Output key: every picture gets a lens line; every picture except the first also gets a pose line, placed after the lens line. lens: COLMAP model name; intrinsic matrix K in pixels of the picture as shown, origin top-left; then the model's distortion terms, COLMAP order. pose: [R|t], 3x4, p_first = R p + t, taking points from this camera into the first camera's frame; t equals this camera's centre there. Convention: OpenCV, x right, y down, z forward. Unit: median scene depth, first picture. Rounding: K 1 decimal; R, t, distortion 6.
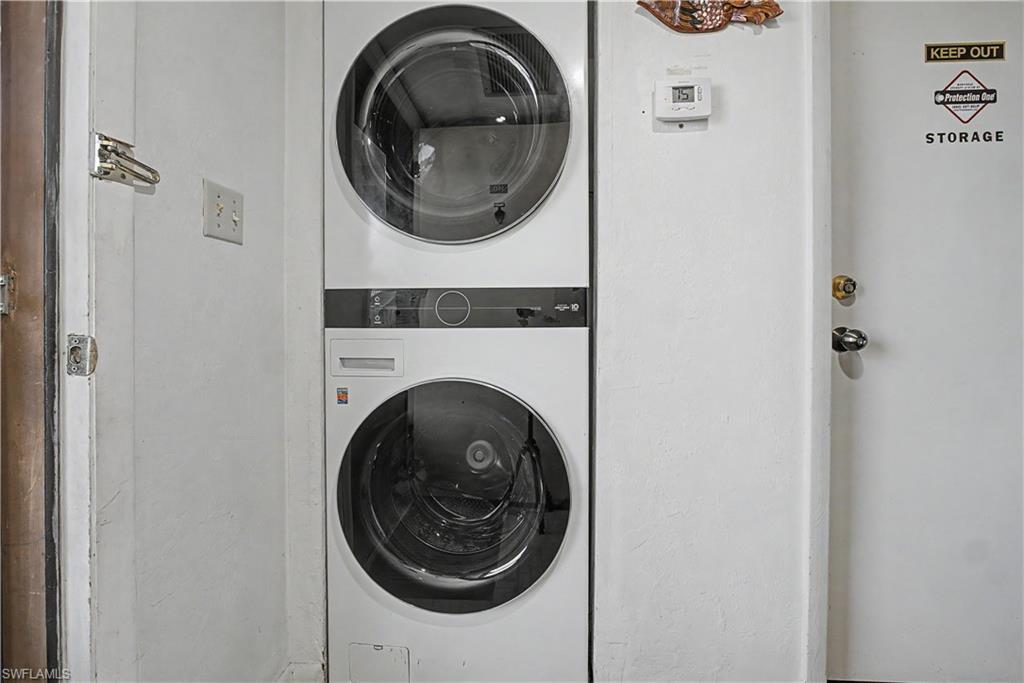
lens RADIAL K [[436.3, 0, 496.0], [0, 436.3, 330.4], [0, 0, 1]] dist [-0.003872, -0.000426]
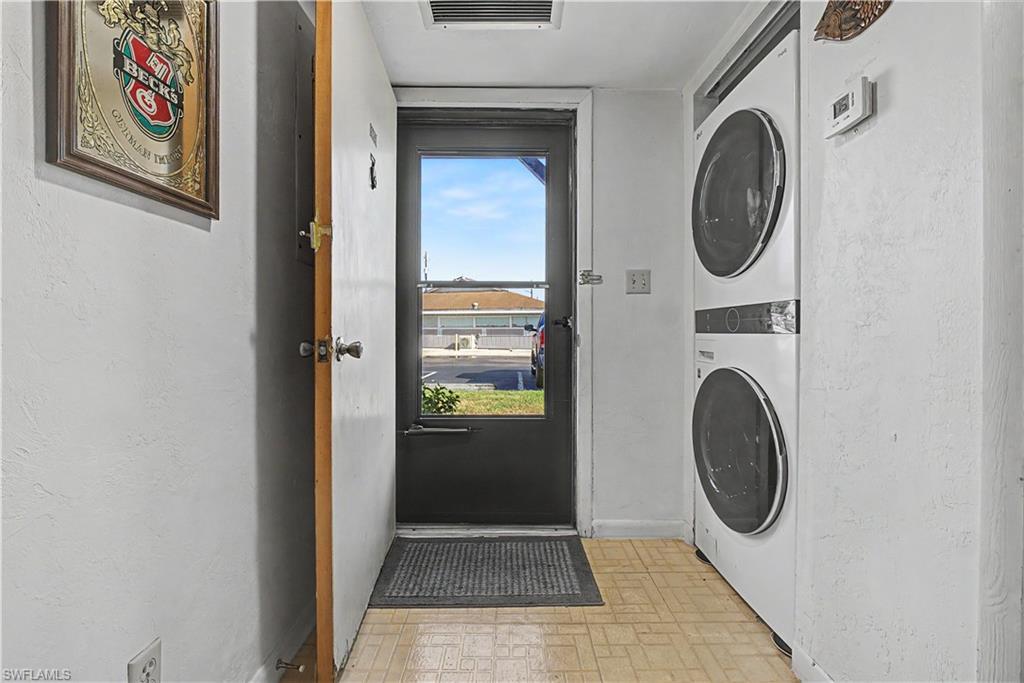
lens RADIAL K [[438.3, 0, 509.9], [0, 438.3, 337.2], [0, 0, 1]] dist [-0.001622, -0.000321]
pose [[0.078135, 0.014975, -0.996830, 1.355109], [-0.011740, 0.999832, 0.014100, -0.004968], [0.996874, 0.010601, 0.078298, 0.142988]]
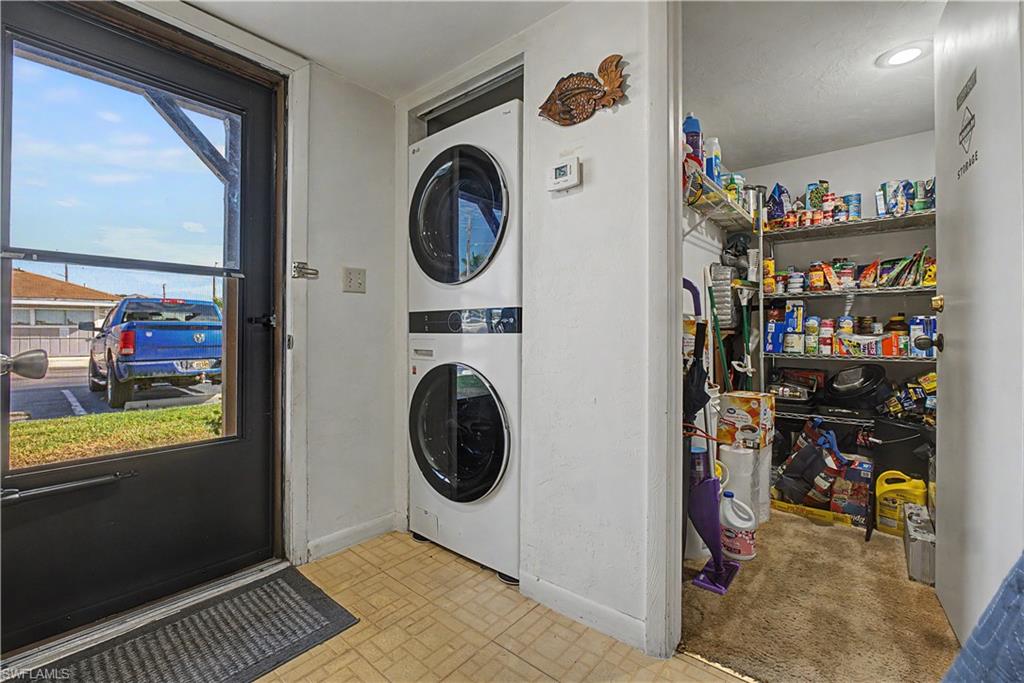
lens RADIAL K [[443.2, 0, 501.1], [0, 443.2, 335.4], [0, 0, 1]] dist [-0.000389, 0.000146]
pose [[0.796496, 0.007507, -0.604597, 1.123361], [-0.008530, 0.999963, 0.001179, -0.000861], [0.604583, 0.004219, 0.796531, -0.277216]]
